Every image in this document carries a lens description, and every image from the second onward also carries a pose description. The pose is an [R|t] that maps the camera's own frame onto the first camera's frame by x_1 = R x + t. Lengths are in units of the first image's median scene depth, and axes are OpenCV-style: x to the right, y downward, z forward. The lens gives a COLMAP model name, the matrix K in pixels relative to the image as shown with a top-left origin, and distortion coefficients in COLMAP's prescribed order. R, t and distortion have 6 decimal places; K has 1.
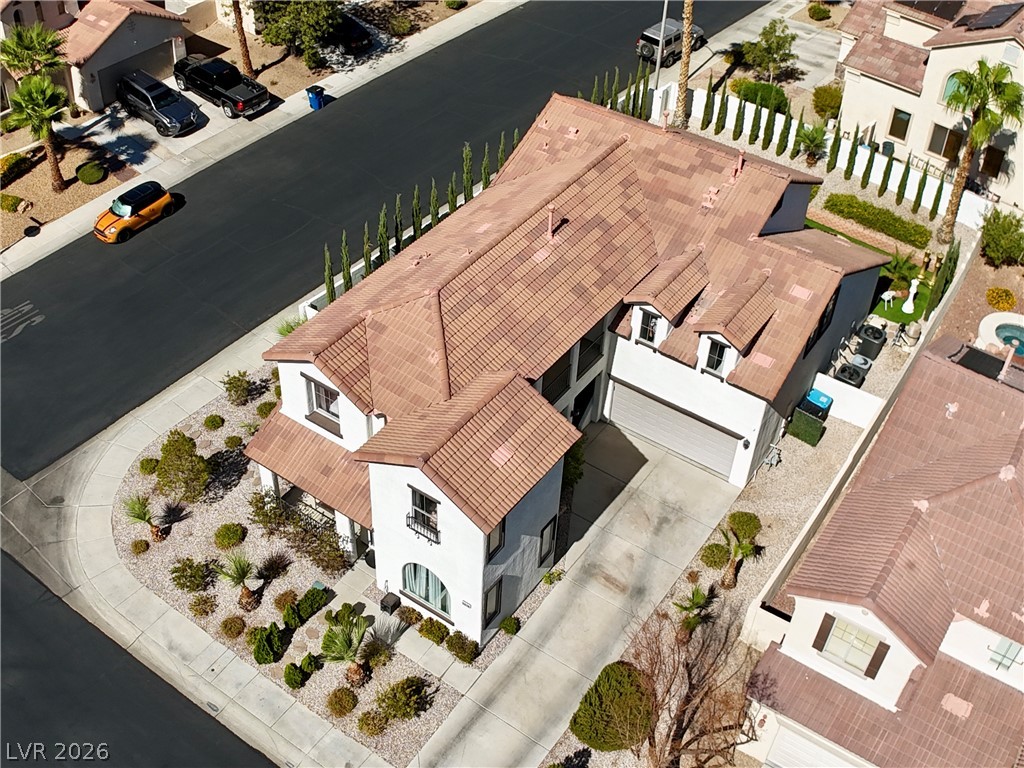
lens RADIAL K [[1112.6, 0, 421.0], [0, 1112.6, 385.5], [0, 0, 1]] dist [-0.164878, -0.026986]
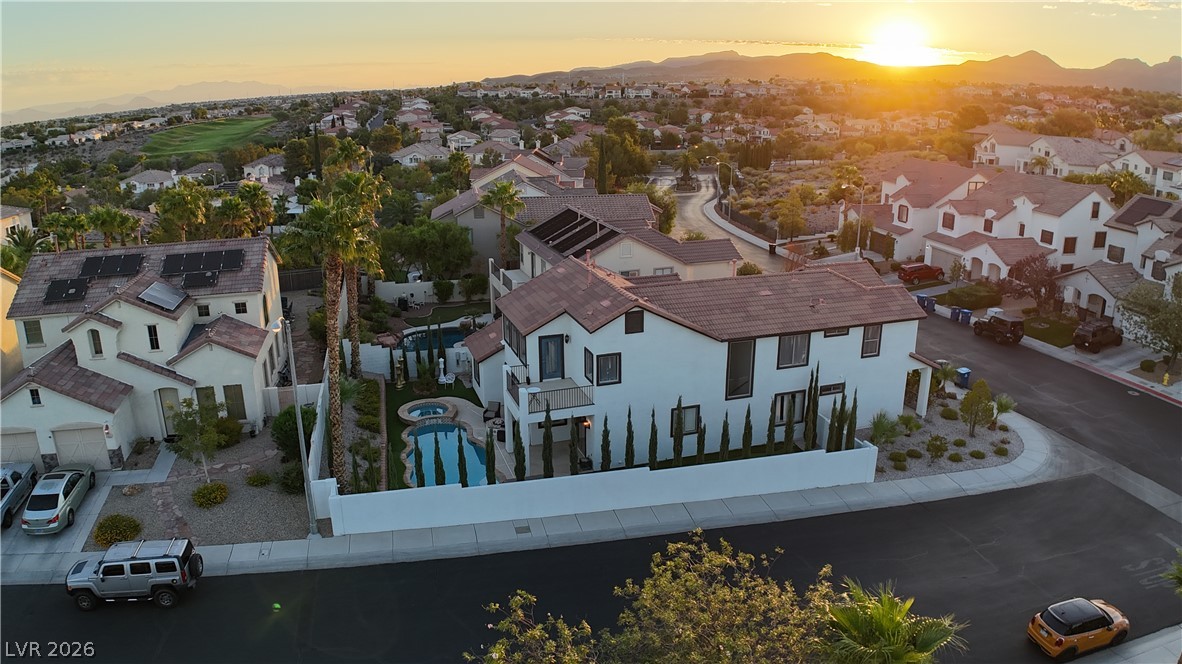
lens RADIAL K [[813.8, 0, 591.0], [0, 813.8, 332.0], [0, 0, 1]] dist [-0.171475, 0.004708]
pose [[-0.835382, -0.141519, 0.531140, -0.353706], [0.382452, 0.544389, 0.746573, -1.092217], [-0.394801, 0.826809, -0.400648, 1.692235]]
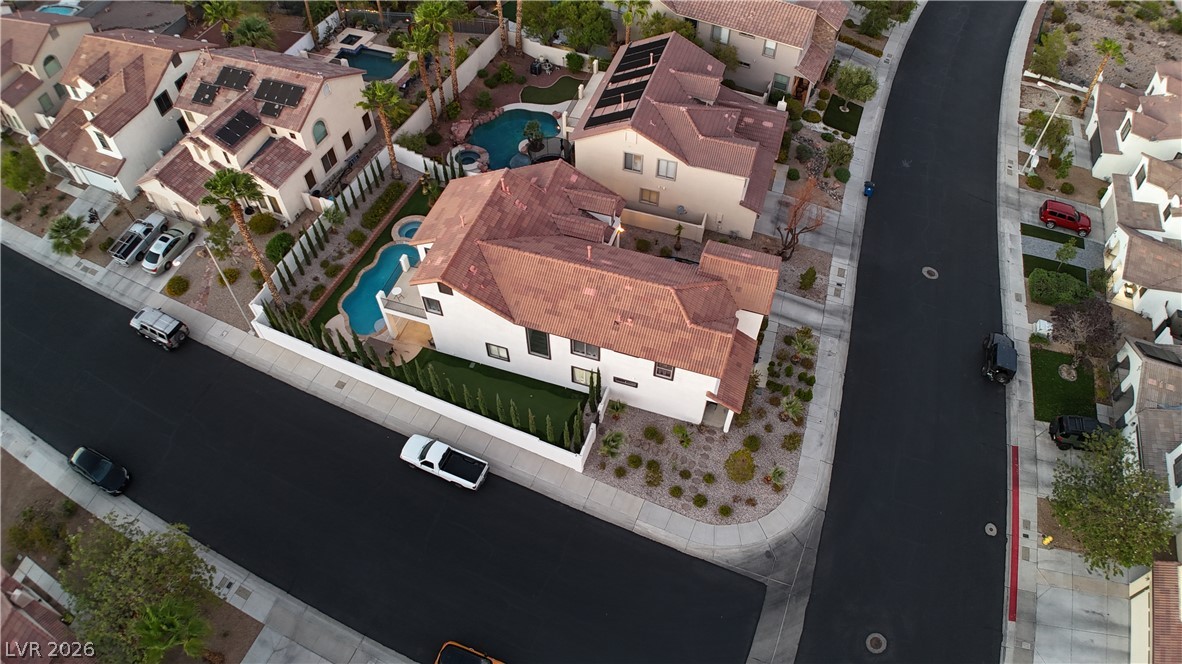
lens RADIAL K [[743.6, 0, 591.0], [0, 743.6, 332.0], [0, 0, 1]] dist [-0.180553, -0.000575]
pose [[-0.335872, -0.739643, 0.583197, -0.693123], [0.639462, 0.275551, 0.717746, -1.002618], [-0.691577, 0.614003, 0.380423, 0.655017]]
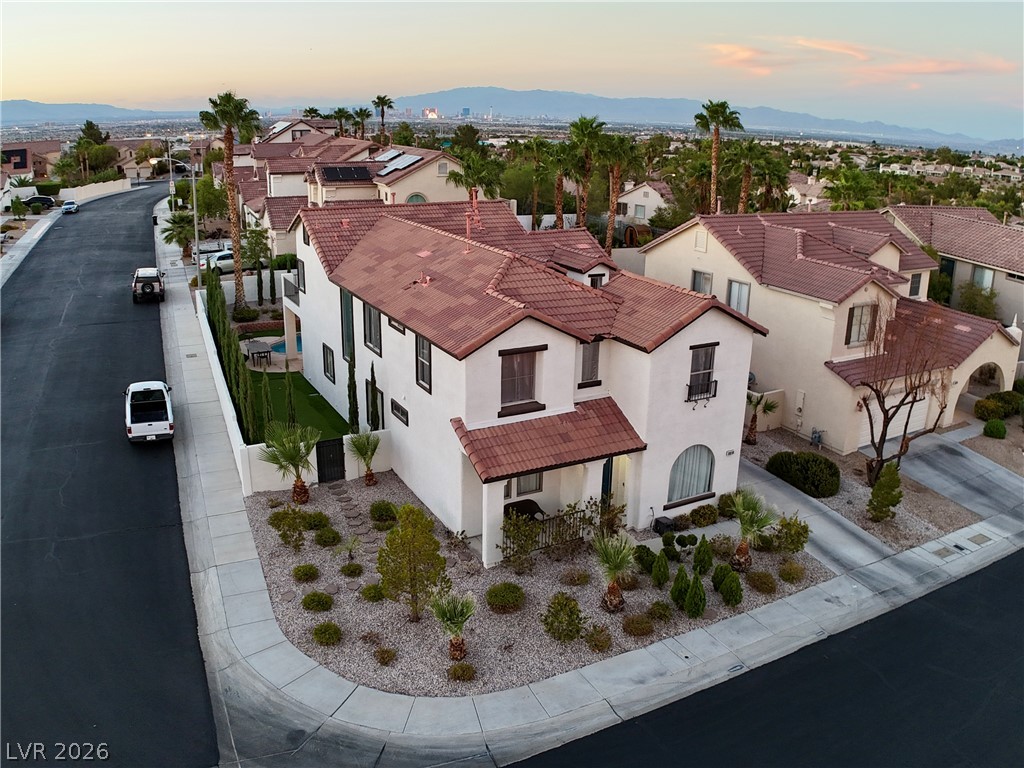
lens RADIAL K [[845.8, 0, 512.0], [0, 845.8, 384.0], [0, 0, 1]] dist [-0.178697, -0.004823]
pose [[0.399233, -0.263253, 0.878243, -0.706097], [0.593925, 0.803998, -0.028990, 0.034824], [-0.698474, 0.533184, 0.477335, 0.666877]]
